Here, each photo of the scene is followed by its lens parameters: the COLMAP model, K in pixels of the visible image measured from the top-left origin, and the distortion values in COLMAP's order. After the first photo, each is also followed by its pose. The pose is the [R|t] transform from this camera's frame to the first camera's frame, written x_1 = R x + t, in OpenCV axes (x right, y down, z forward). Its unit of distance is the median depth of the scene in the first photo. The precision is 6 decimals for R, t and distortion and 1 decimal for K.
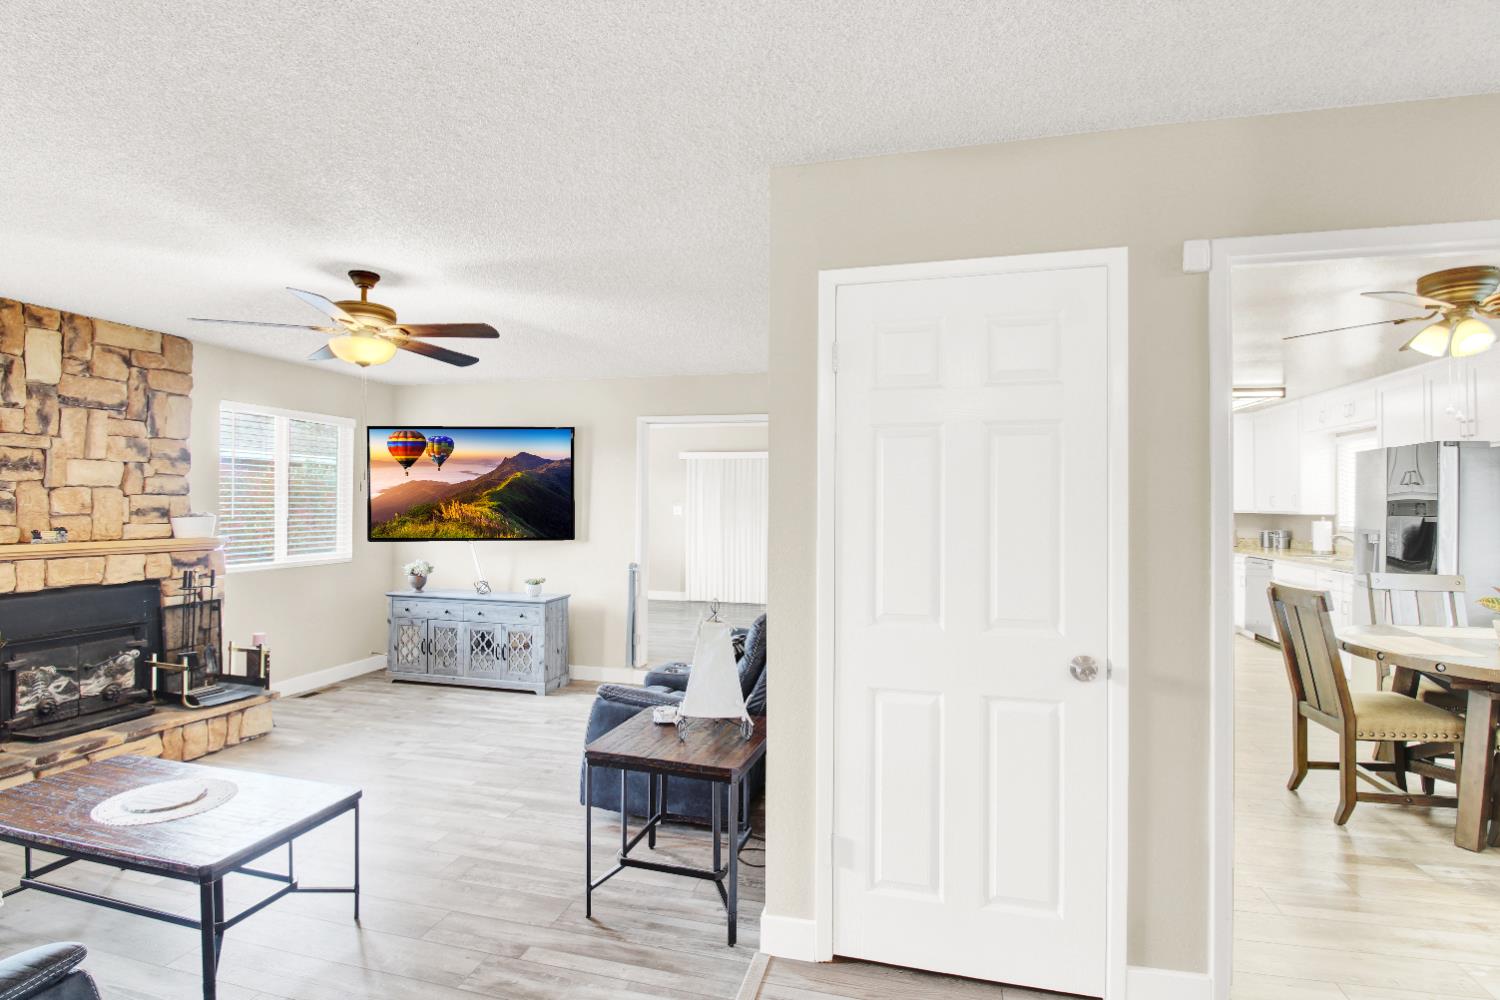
lens RADIAL K [[719.7, 0, 758.5], [0, 719.7, 495.7], [0, 0, 1]] dist [0.000514, -0.013046]
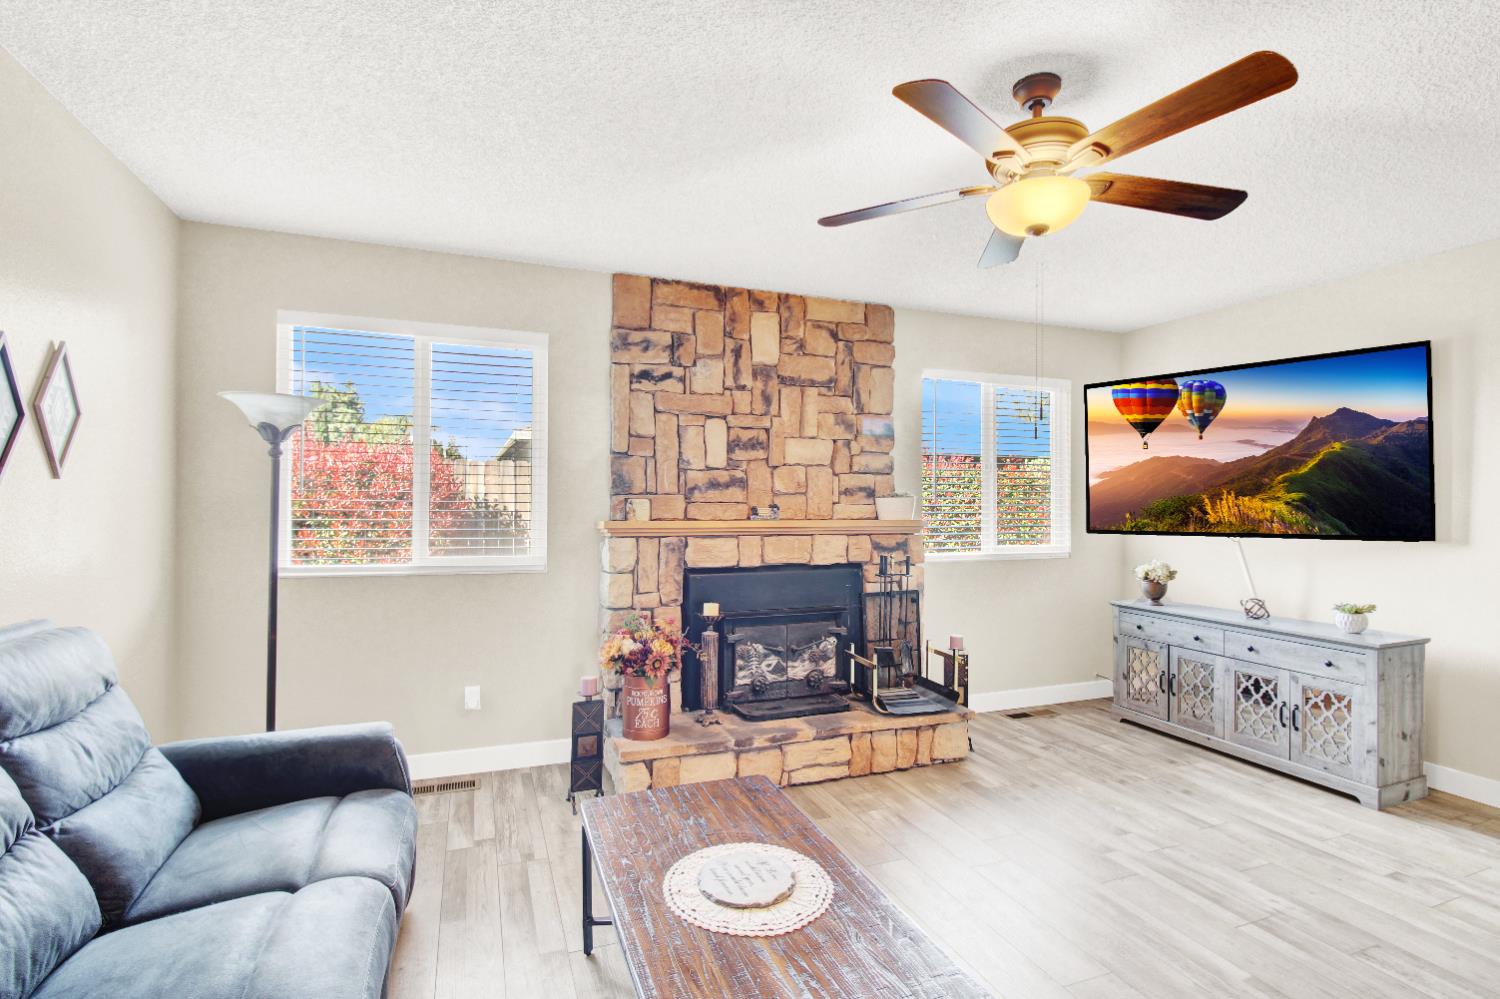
lens RADIAL K [[719.7, 0, 758.5], [0, 719.7, 495.2], [0, 0, 1]] dist [0.000514, -0.013046]
pose [[0.572552, -0.012610, -0.819771, -0.146765], [0.010536, 0.999912, -0.008022, 0.034580], [0.819801, -0.004045, 0.572635, 0.355875]]
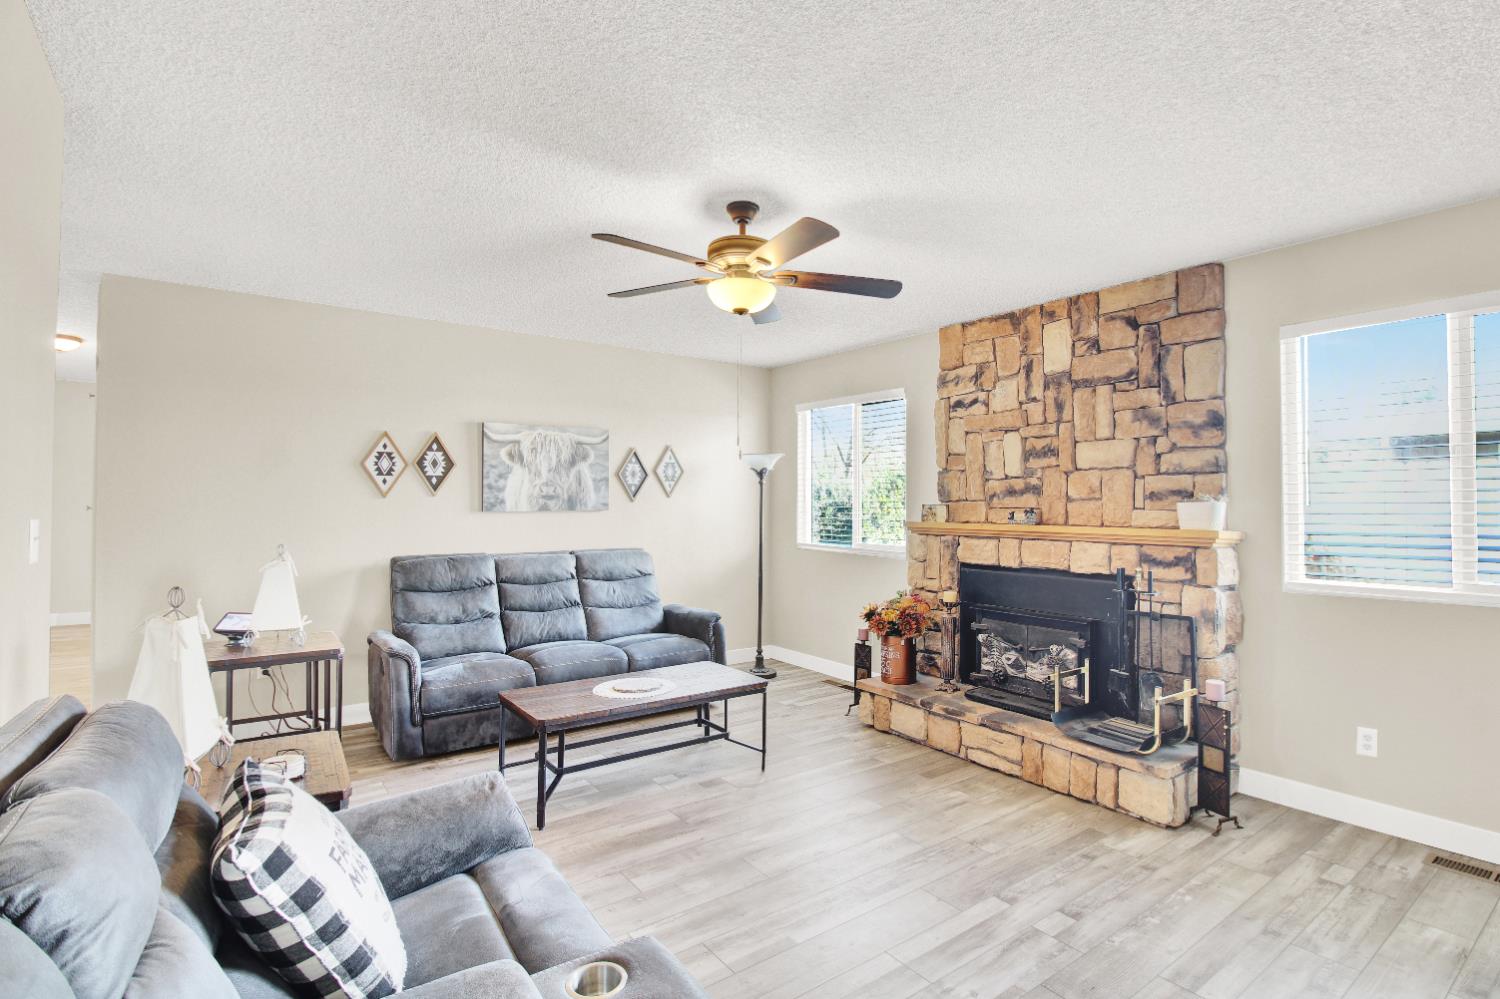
lens RADIAL K [[719.7, 0, 758.5], [0, 719.7, 495.2], [0, 0, 1]] dist [0.000514, -0.013046]
pose [[-0.636935, -0.024833, -0.770518, 0.073678], [-0.001199, 0.999512, -0.031222, 0.049652], [0.770917, -0.018962, -0.636654, 1.199307]]
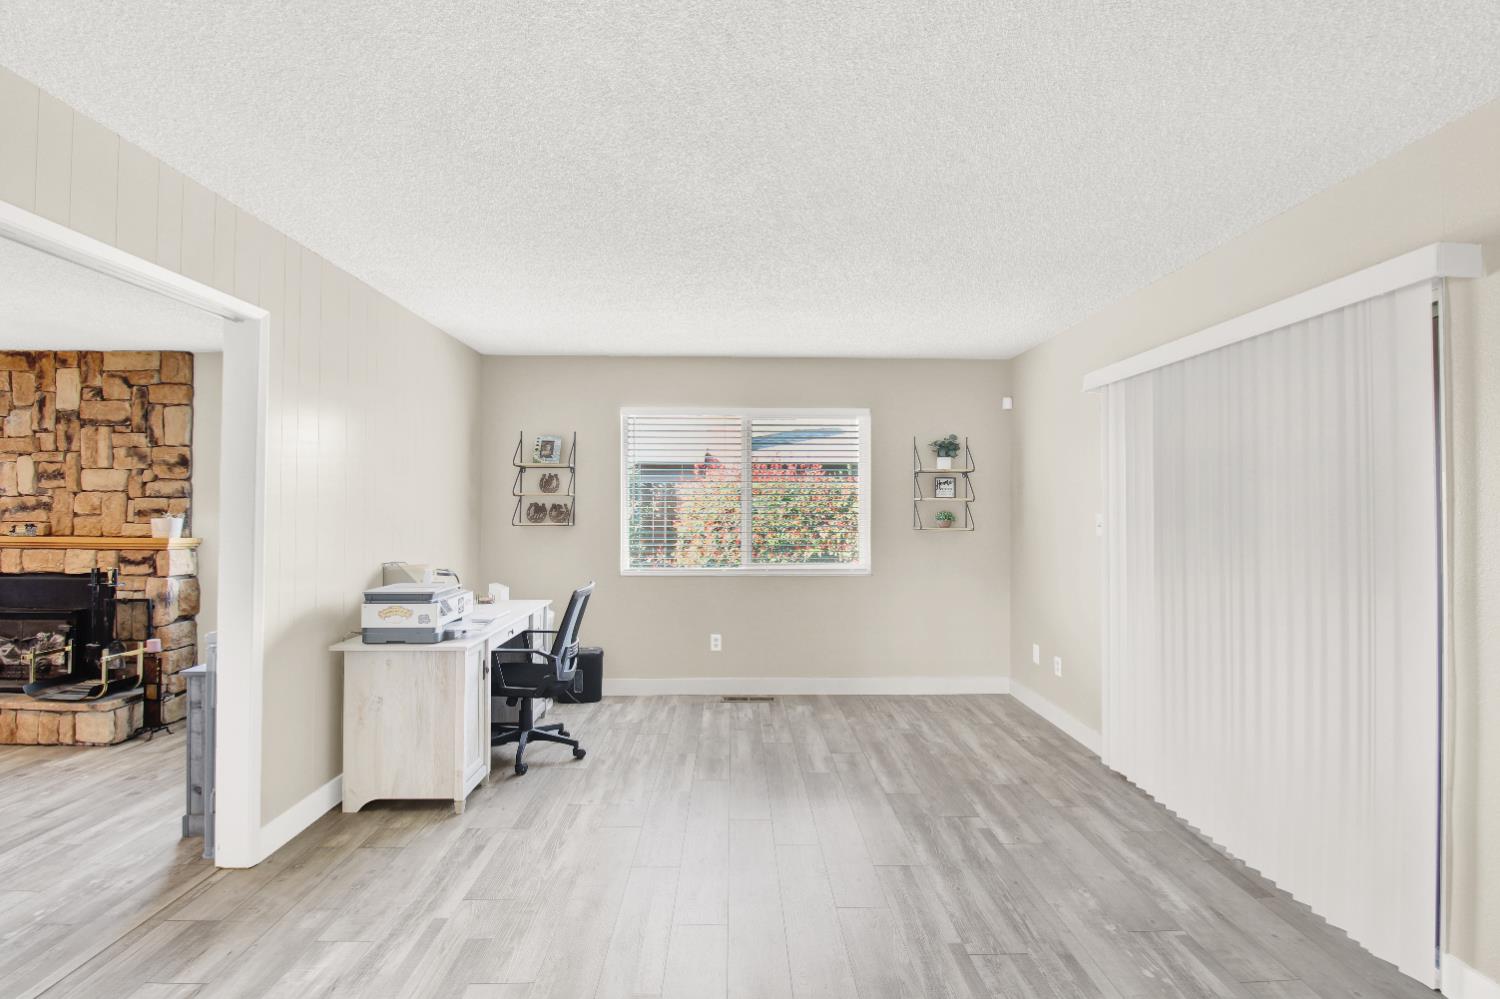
lens RADIAL K [[719.7, 0, 758.5], [0, 719.7, 495.2], [0, 0, 1]] dist [0.000514, -0.013046]
pose [[0.264248, -0.020803, -0.964231, 0.490621], [0.008103, 0.999780, -0.019350, 0.025040], [0.964421, -0.002700, 0.264358, 1.672572]]
